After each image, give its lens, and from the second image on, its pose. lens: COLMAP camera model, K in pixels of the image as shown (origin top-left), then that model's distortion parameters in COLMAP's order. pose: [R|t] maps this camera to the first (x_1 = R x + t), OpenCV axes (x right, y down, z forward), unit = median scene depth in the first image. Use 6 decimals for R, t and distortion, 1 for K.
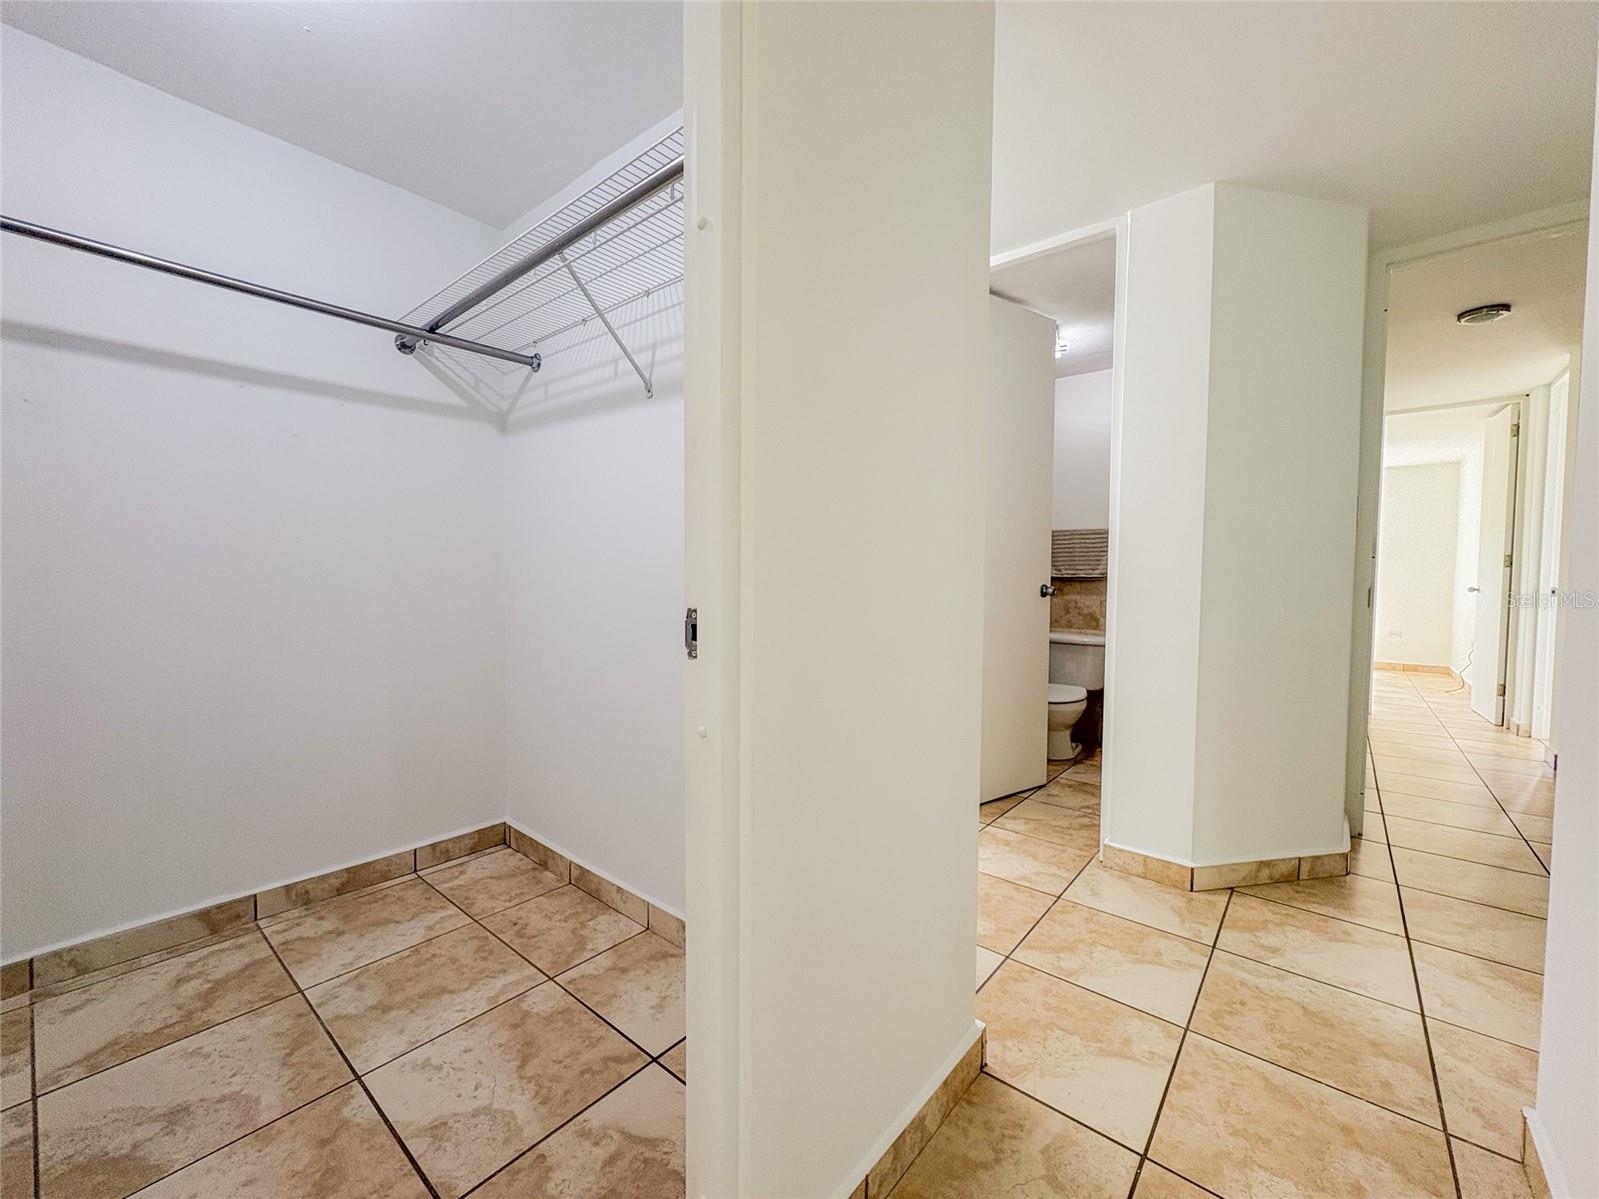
lens RADIAL K [[620.2, 0, 857.9], [0, 620.2, 588.6], [0, 0, 1]] dist [-0.001104, -0.000340]
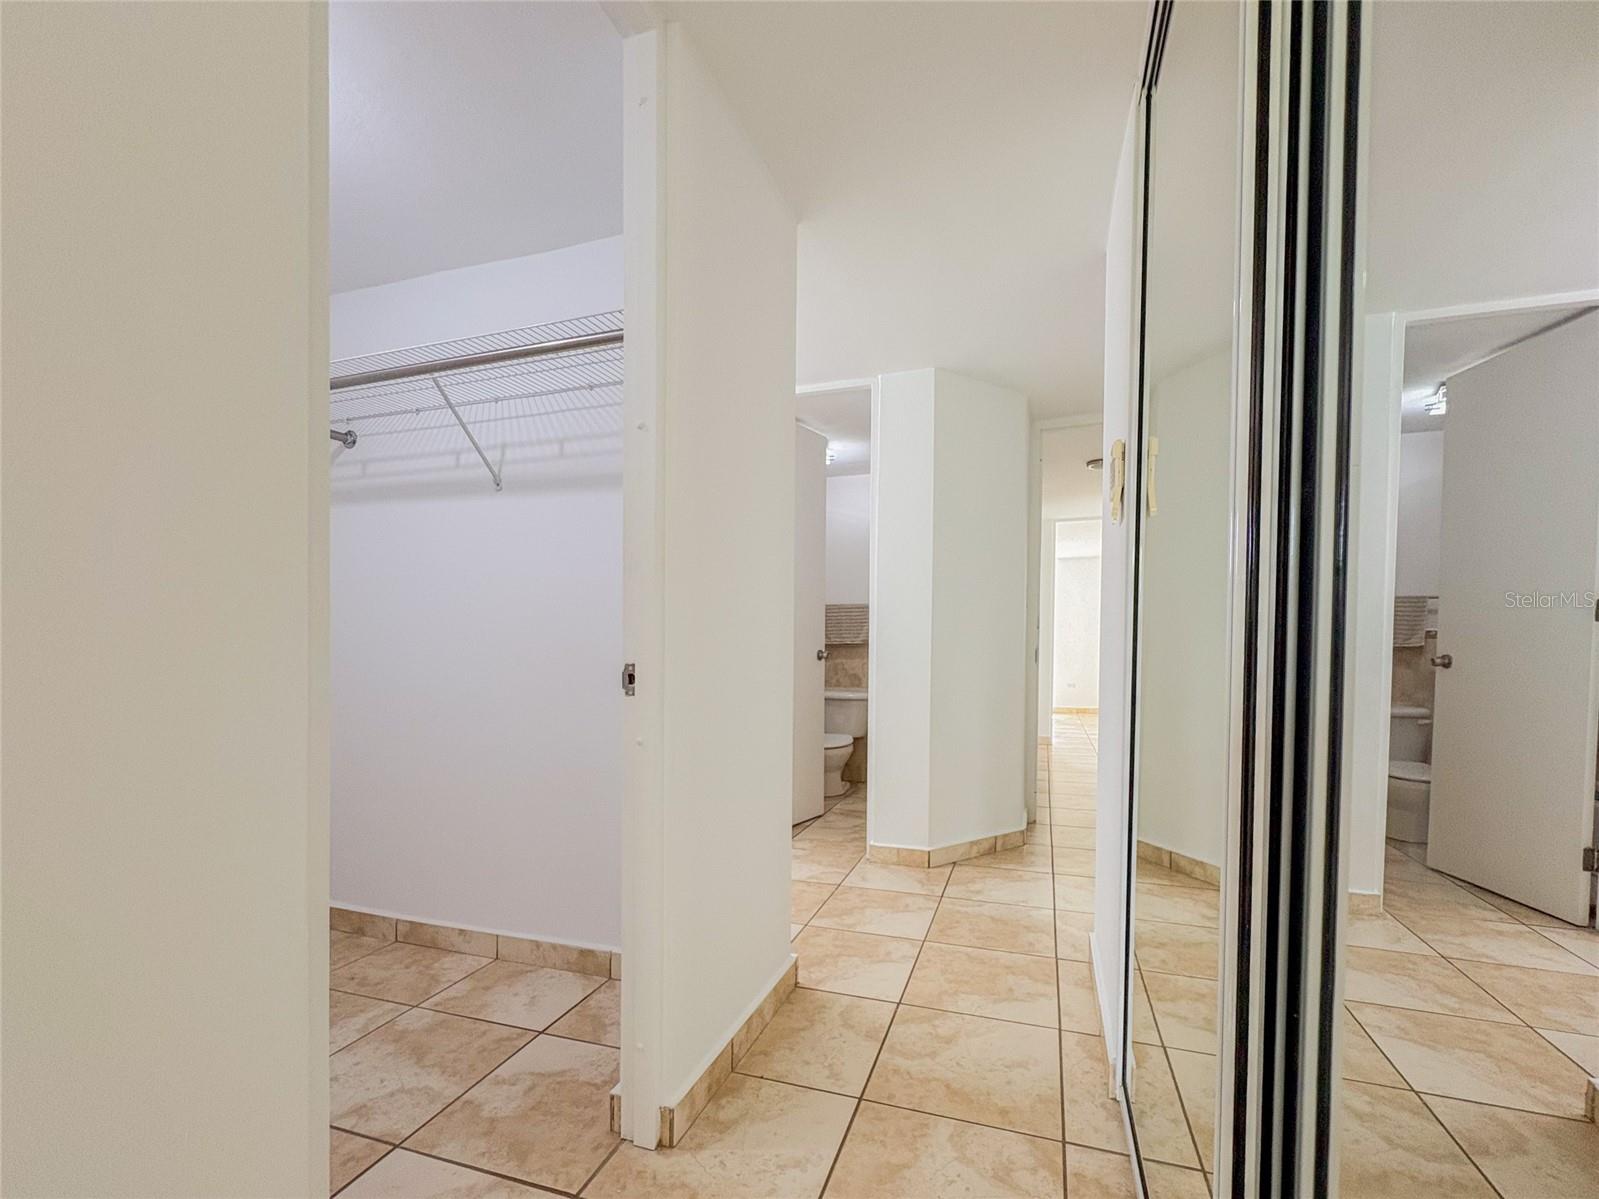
lens RADIAL K [[679.1, 0, 828.3], [0, 679.1, 659.5], [0, 0, 1]] dist [-0.001291, 0.000048]
pose [[0.945117, -0.016848, 0.326297, -0.165628], [0.016775, 0.999855, 0.003036, 0.011472], [-0.326301, 0.002604, 0.945262, -0.370587]]
